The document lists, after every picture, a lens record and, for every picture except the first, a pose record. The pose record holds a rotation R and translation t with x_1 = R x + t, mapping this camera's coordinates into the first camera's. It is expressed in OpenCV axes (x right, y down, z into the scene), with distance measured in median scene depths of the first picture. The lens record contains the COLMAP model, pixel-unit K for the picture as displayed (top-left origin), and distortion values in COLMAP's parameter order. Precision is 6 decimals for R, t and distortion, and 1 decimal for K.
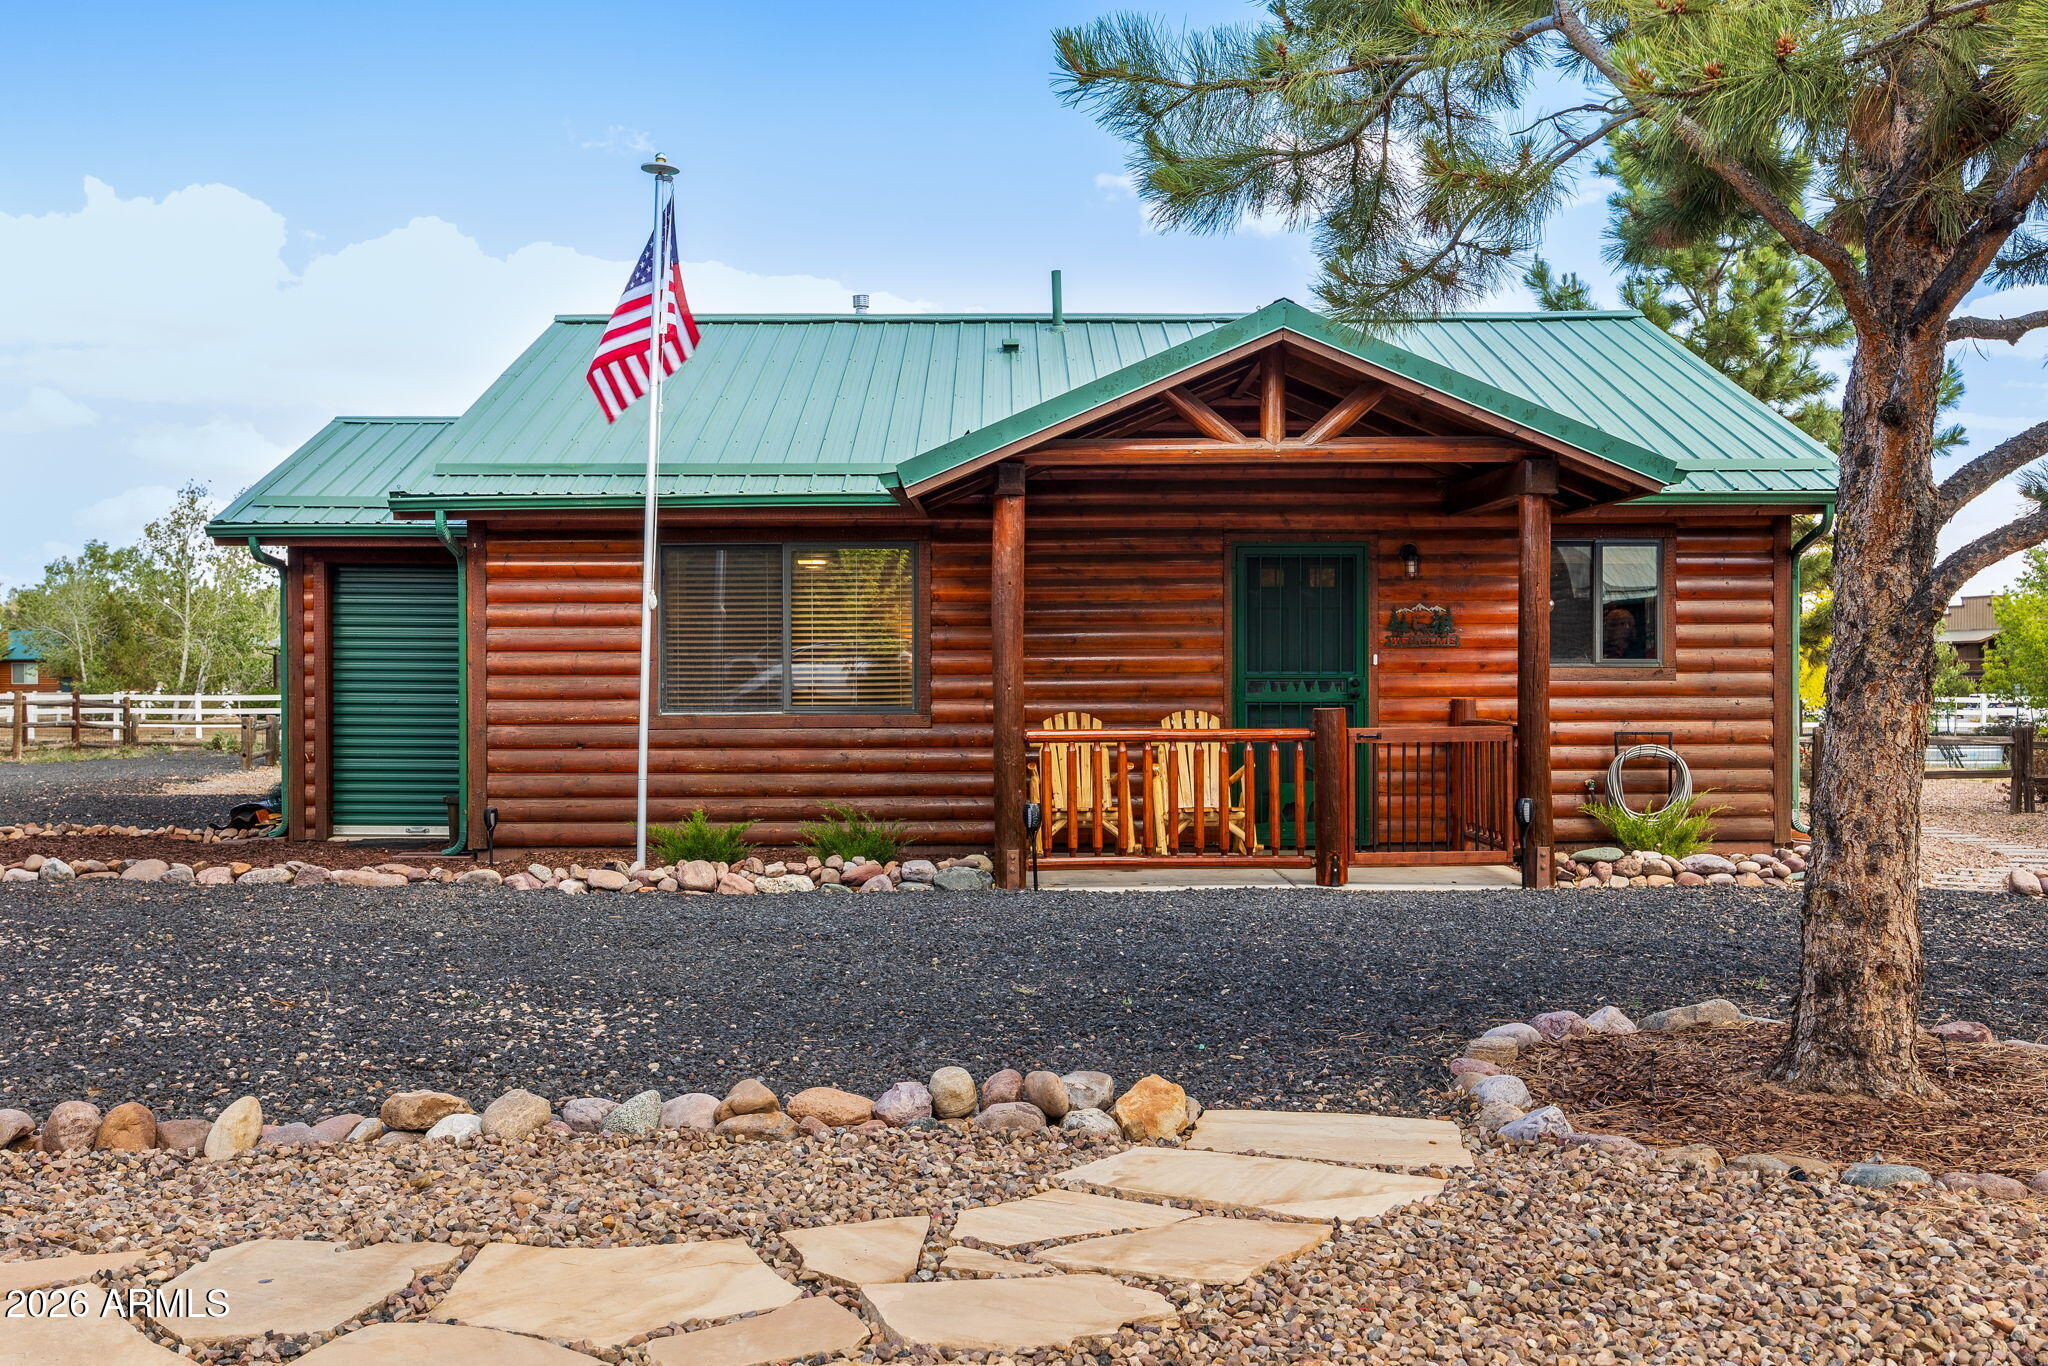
lens RADIAL K [[1954.3, 0, 1024.6], [0, 1954.3, 676.6], [0, 0, 1]] dist [-0.008869, 0.000000]
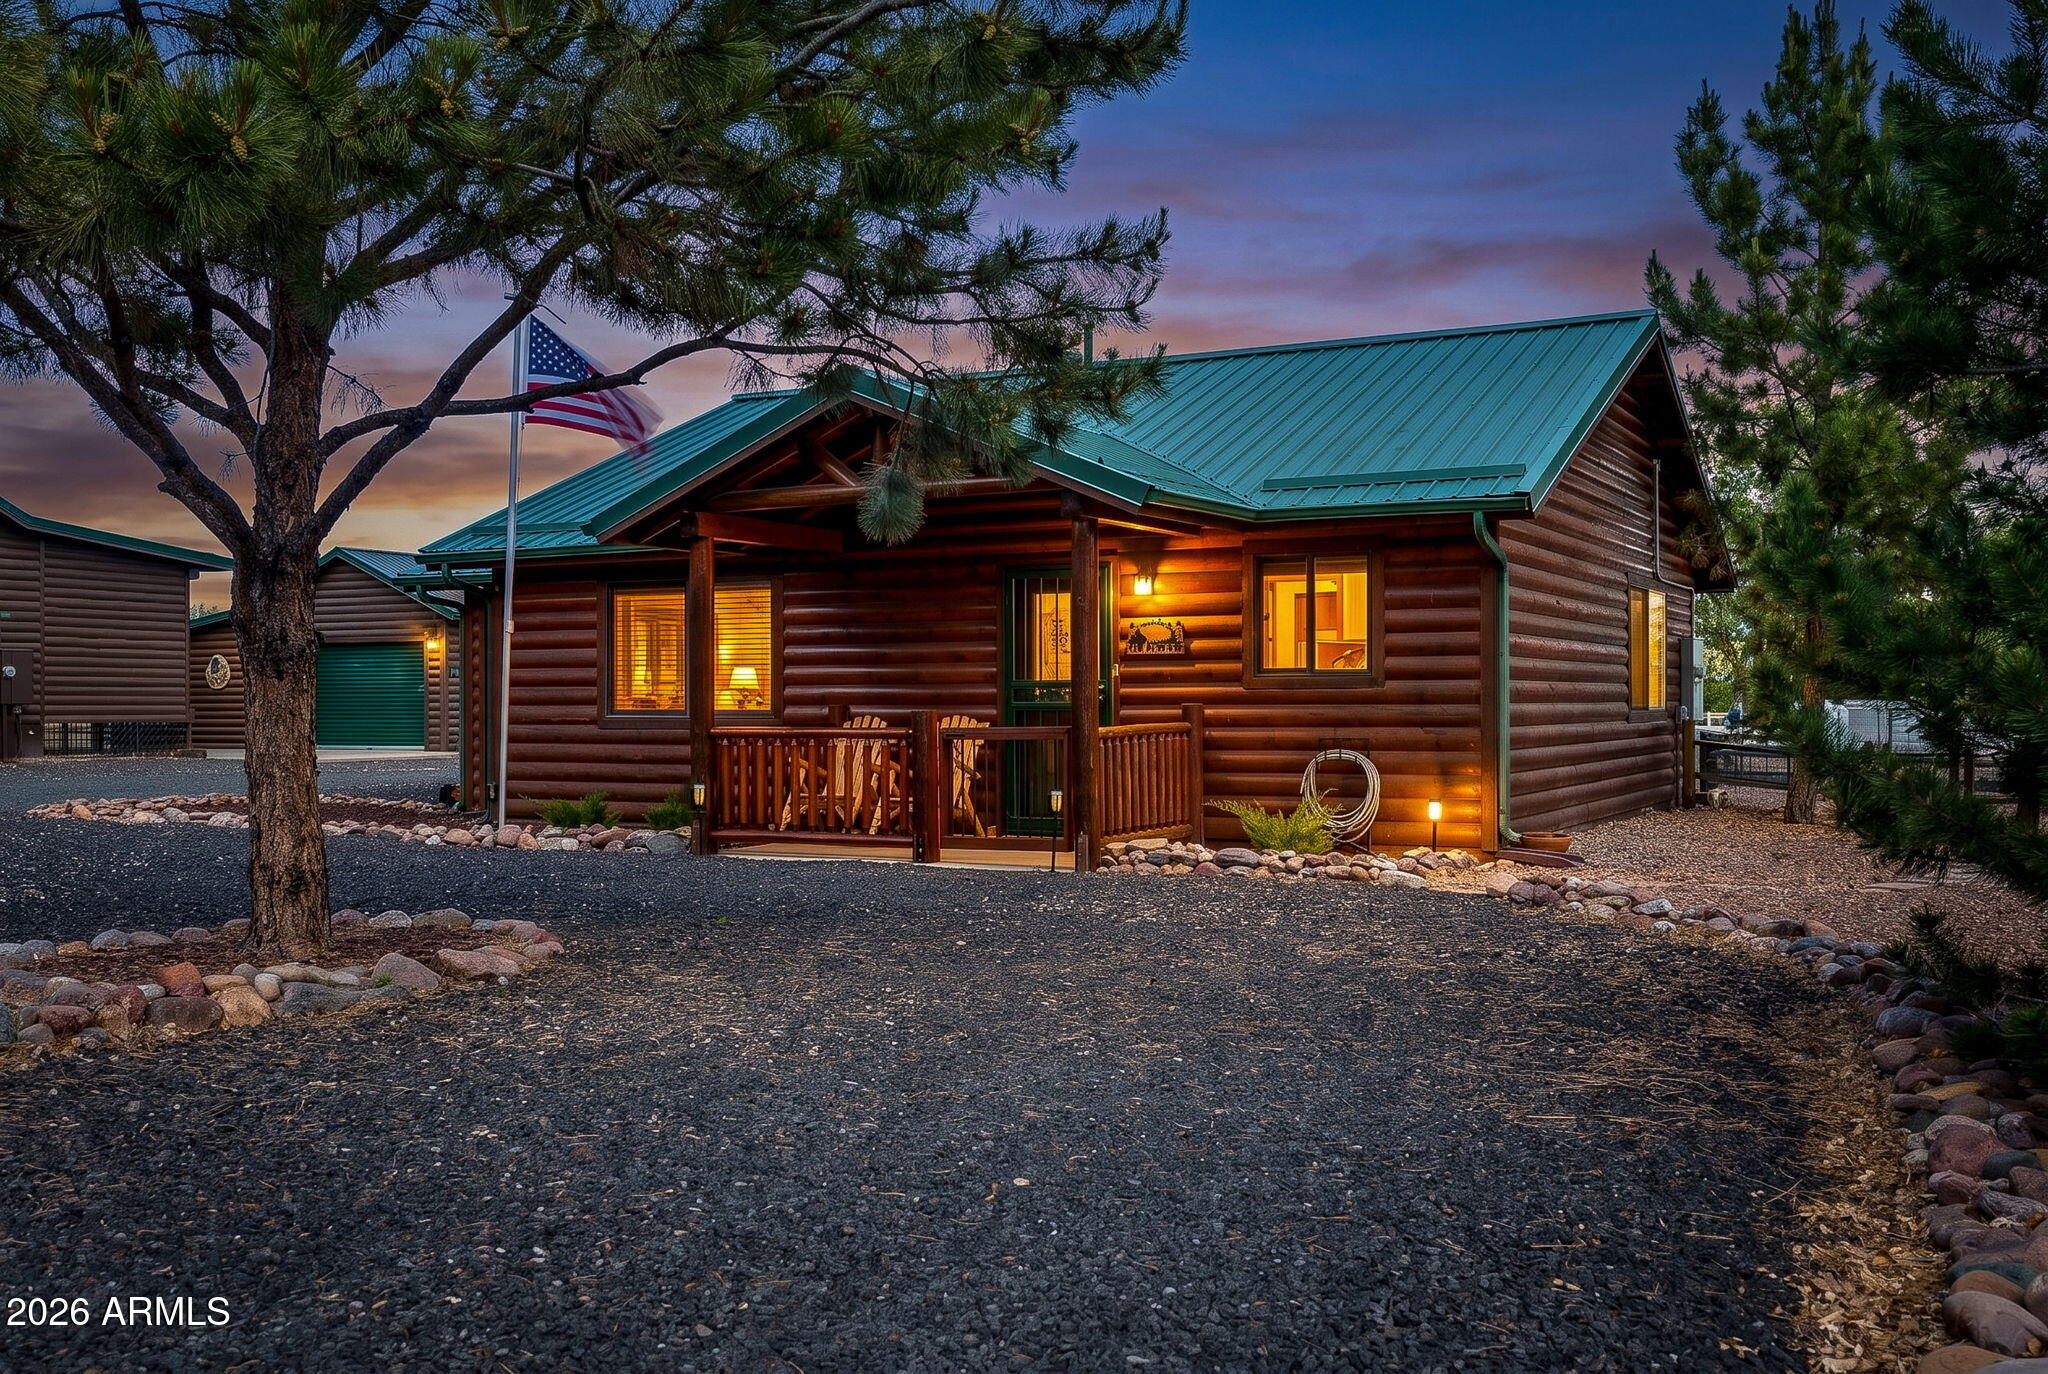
lens RADIAL K [[1954.3, 0, 1024.3], [0, 1954.3, 692.4], [0, 0, 1]] dist [-0.008869, 0.000000]
pose [[0.878753, -0.001008, -0.477276, 0.749297], [0.000306, 0.999999, -0.001549, 0.006704], [0.477277, 0.001216, 0.878752, 0.002141]]
